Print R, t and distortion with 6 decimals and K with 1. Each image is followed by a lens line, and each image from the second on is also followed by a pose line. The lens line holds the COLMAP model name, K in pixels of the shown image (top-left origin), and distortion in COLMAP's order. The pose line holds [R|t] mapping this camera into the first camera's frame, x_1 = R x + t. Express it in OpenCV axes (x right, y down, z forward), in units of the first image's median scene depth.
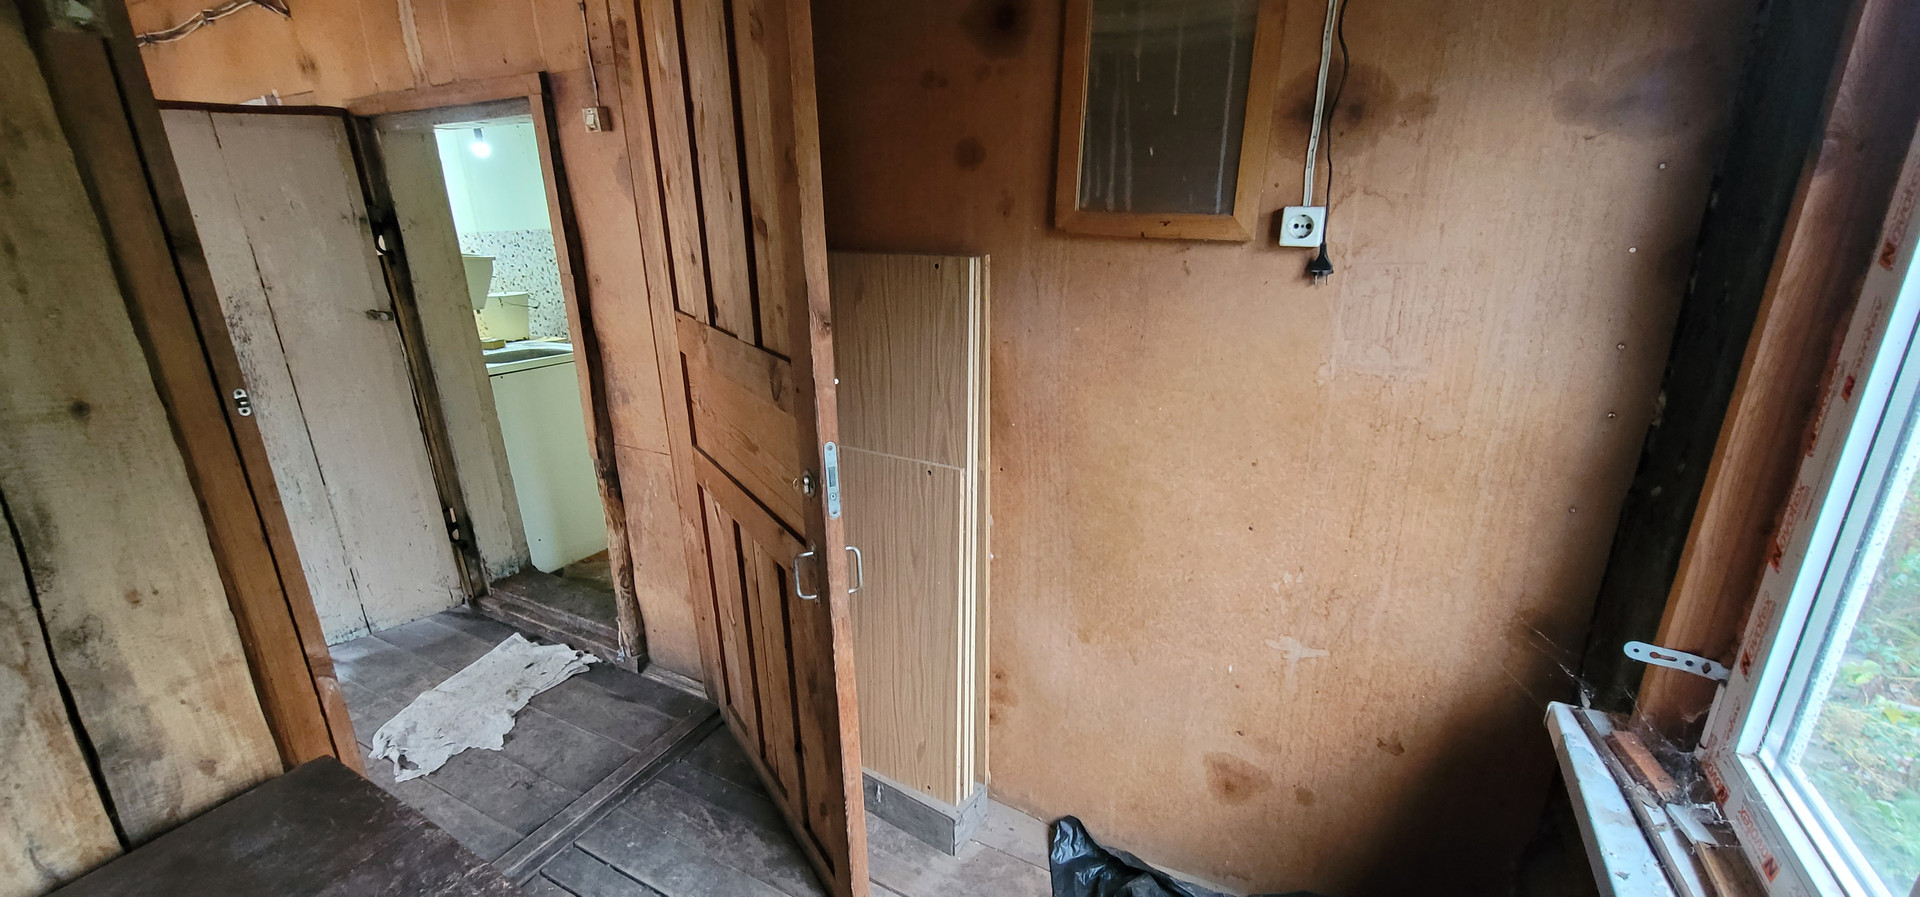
lens RADIAL K [[791.2, 0, 958.9], [0, 791.2, 460.1], [0, 0, 1]] dist [-0.002364, 0.000371]
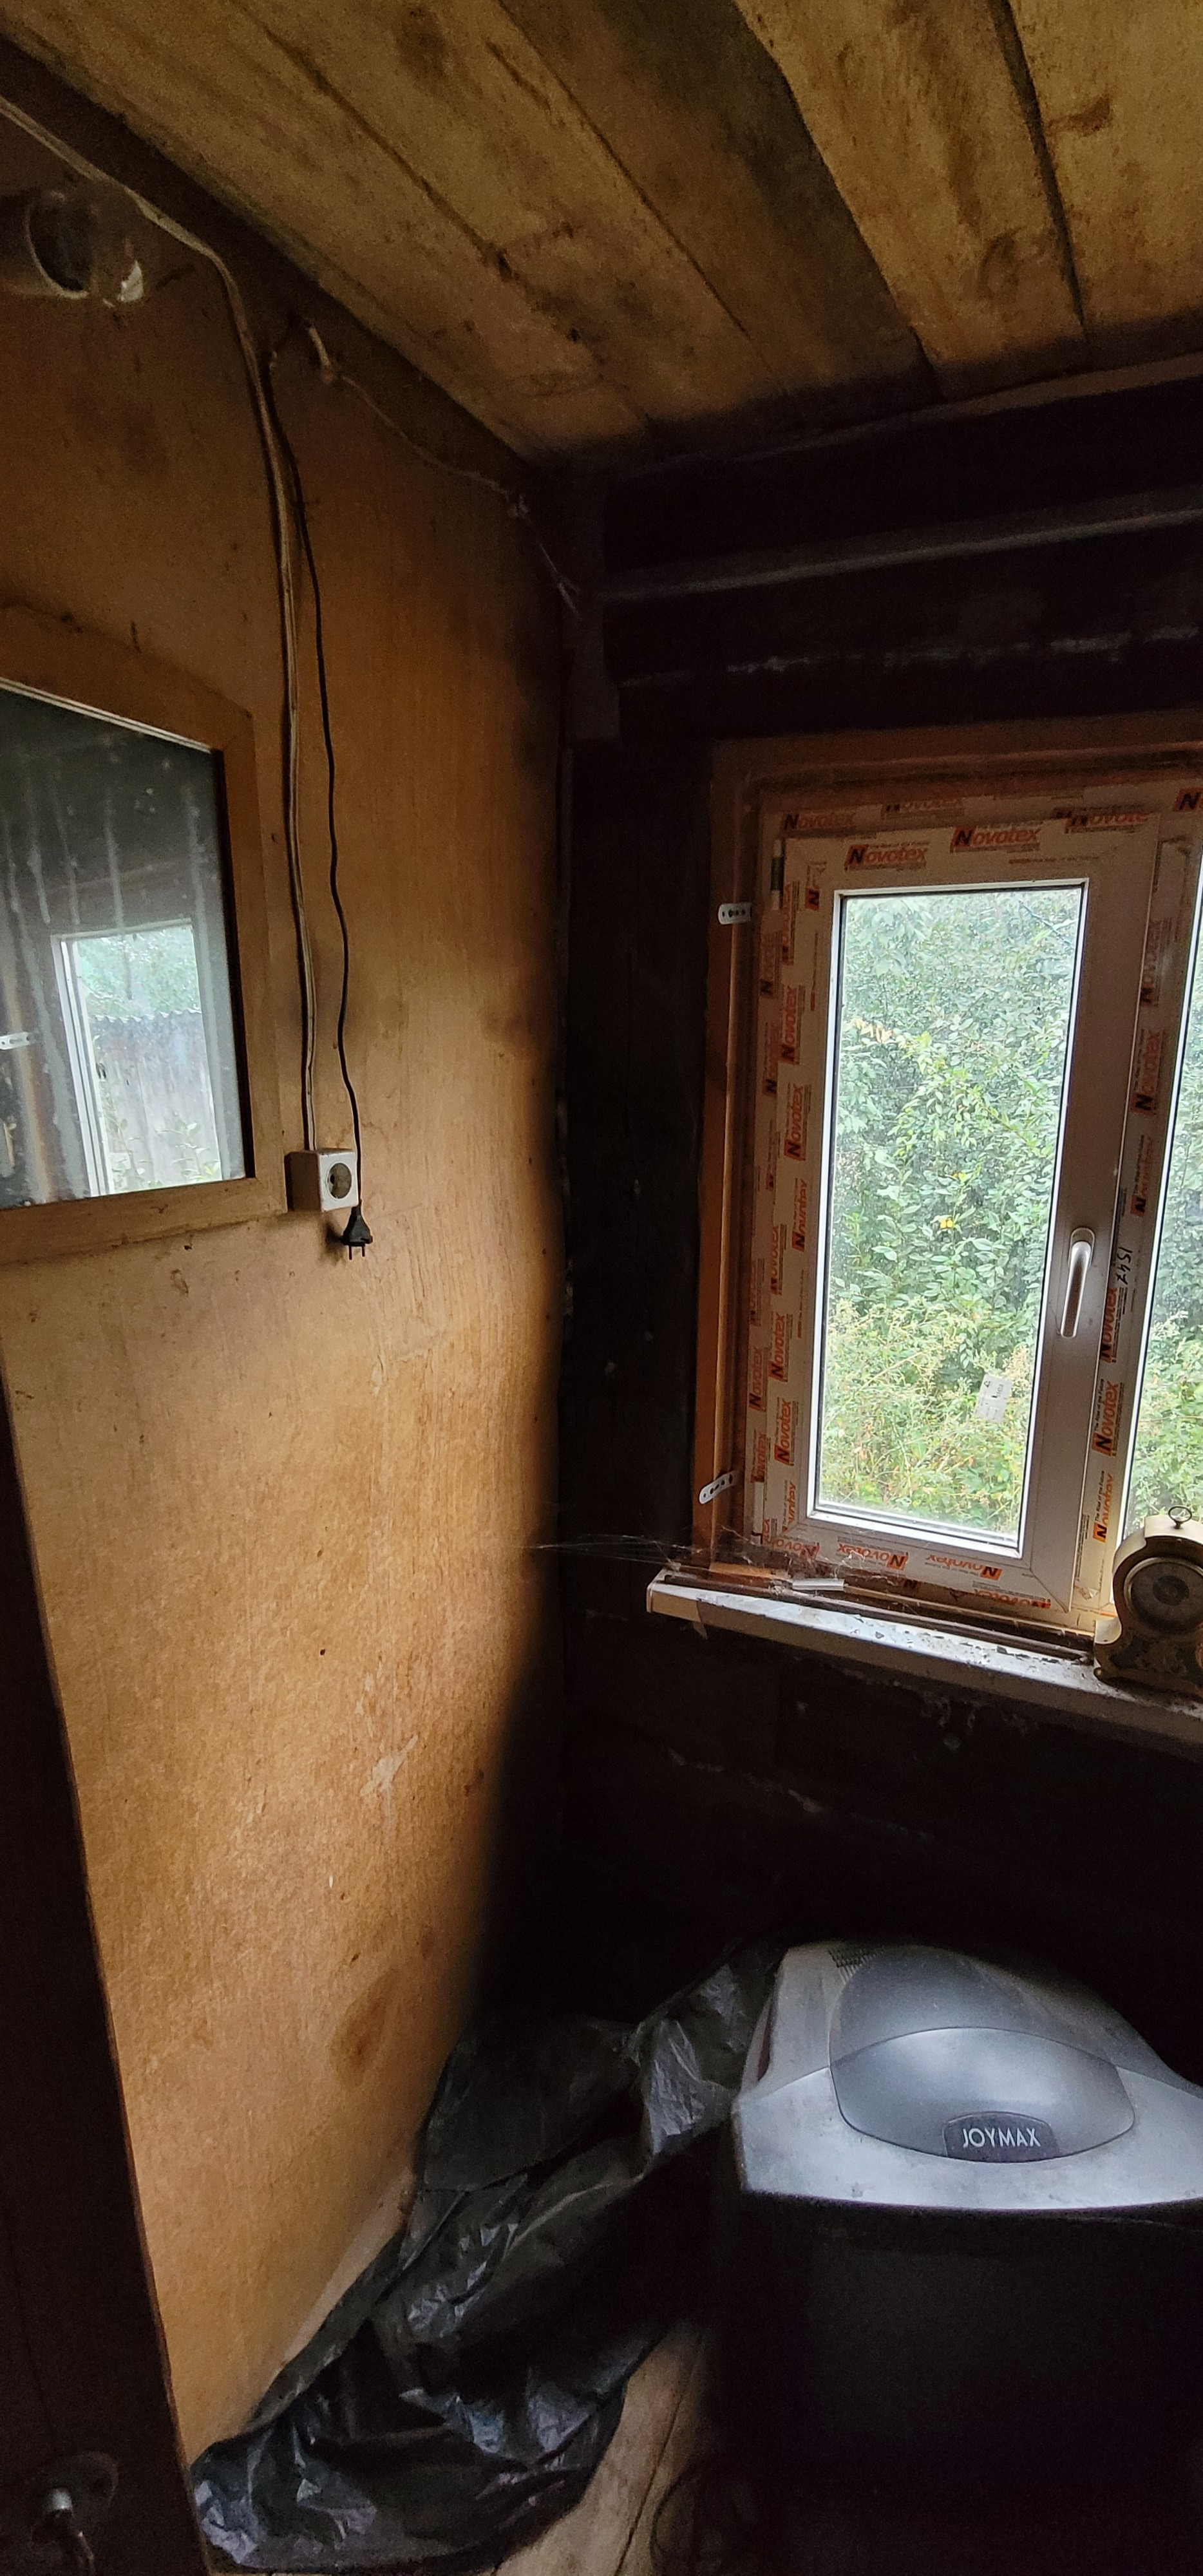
lens RADIAL K [[1061.5, 0, 618.7], [0, 1061.5, 1292.1], [0, 0, 1]] dist [-0.002364, 0.000371]
pose [[-0.039254, -0.228350, 0.972788, -0.459039], [0.324454, 0.917875, 0.228552, -0.344900], [-0.945087, 0.324596, 0.038059, 0.798141]]
